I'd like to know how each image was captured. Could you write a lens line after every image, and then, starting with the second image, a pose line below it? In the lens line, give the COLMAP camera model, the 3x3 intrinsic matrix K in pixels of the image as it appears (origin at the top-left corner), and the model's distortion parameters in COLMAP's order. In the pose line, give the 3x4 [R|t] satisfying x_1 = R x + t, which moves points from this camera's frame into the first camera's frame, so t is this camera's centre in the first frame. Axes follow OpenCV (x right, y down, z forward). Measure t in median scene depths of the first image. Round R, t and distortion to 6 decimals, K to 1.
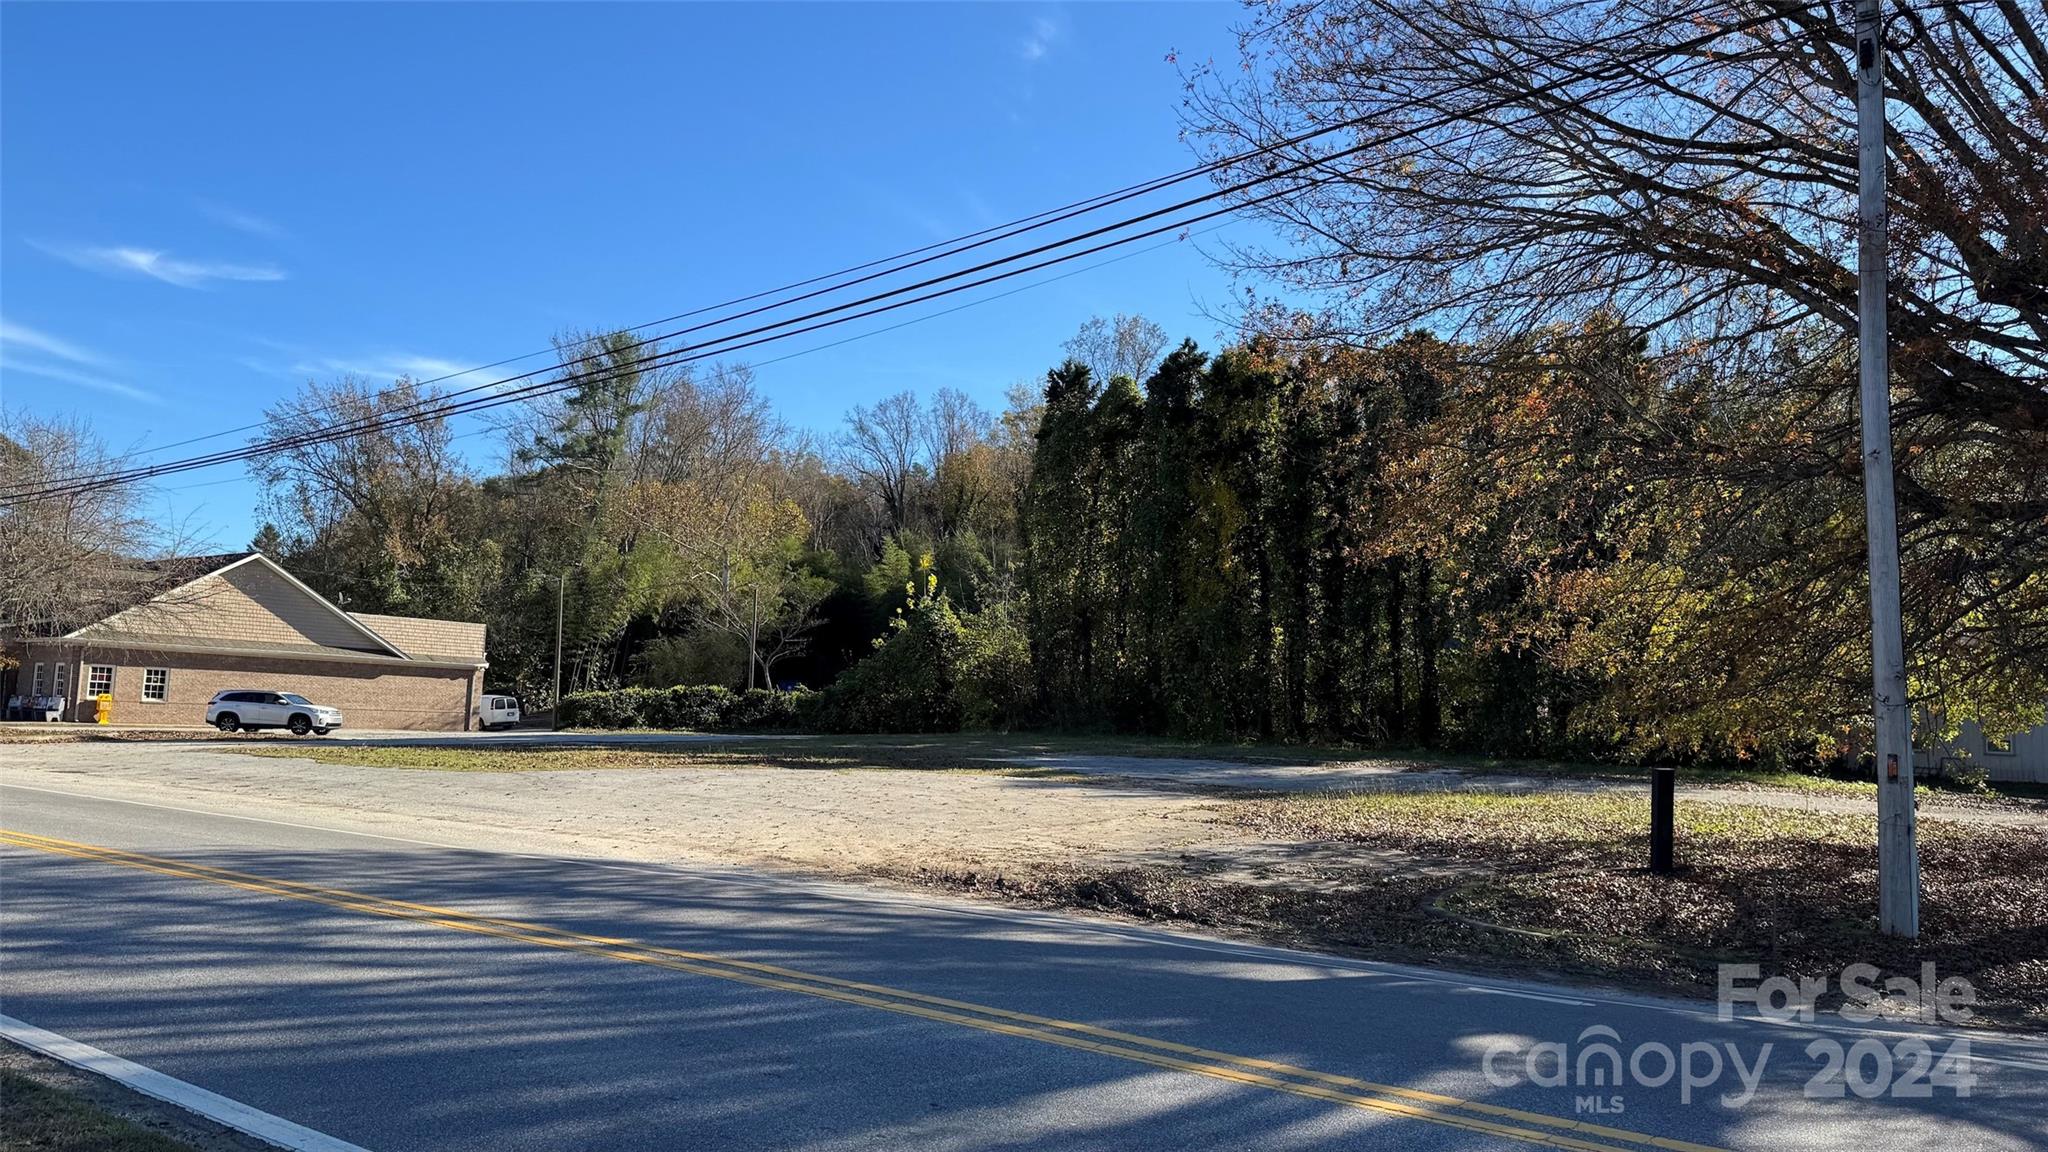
lens RADIAL K [[1445.8, 0, 1024.0], [0, 1445.8, 576.0], [0, 0, 1]] dist [0.131880, -0.172730]
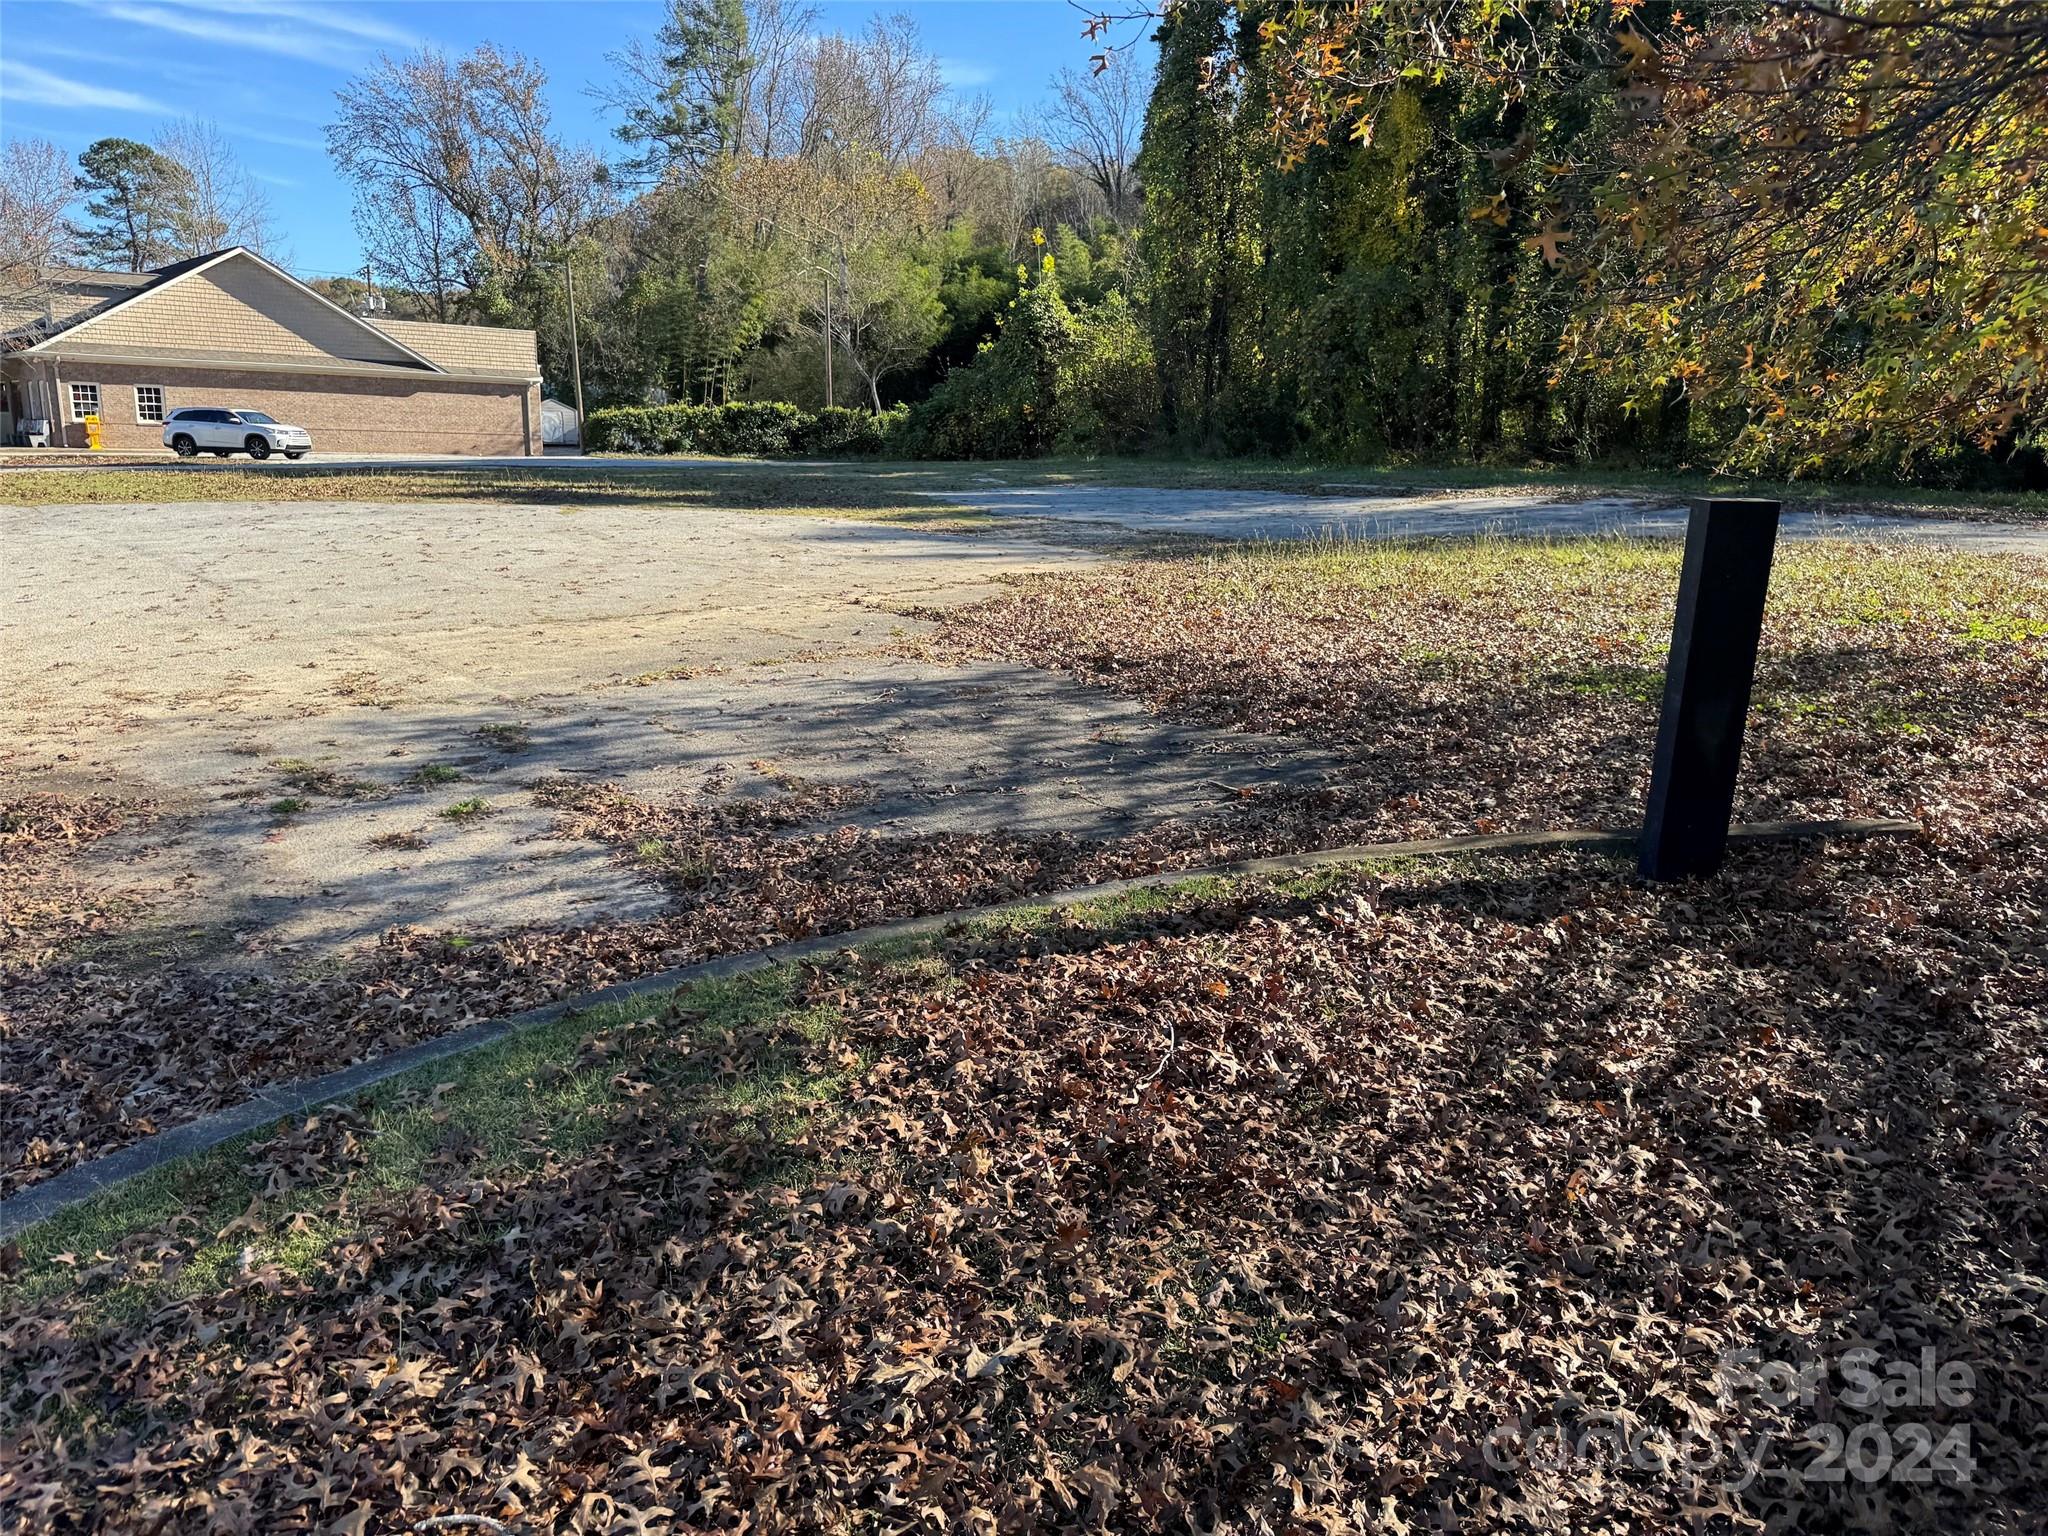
lens RADIAL K [[1407.3, 0, 1024.0], [0, 1407.3, 768.0], [0, 0, 1]] dist [0.045317, -0.070356]
pose [[0.974629, 0.041024, -0.220037, 0.117492], [0.029883, 0.950411, 0.309558, 0.029154], [0.221825, -0.308279, 0.925072, 0.223374]]
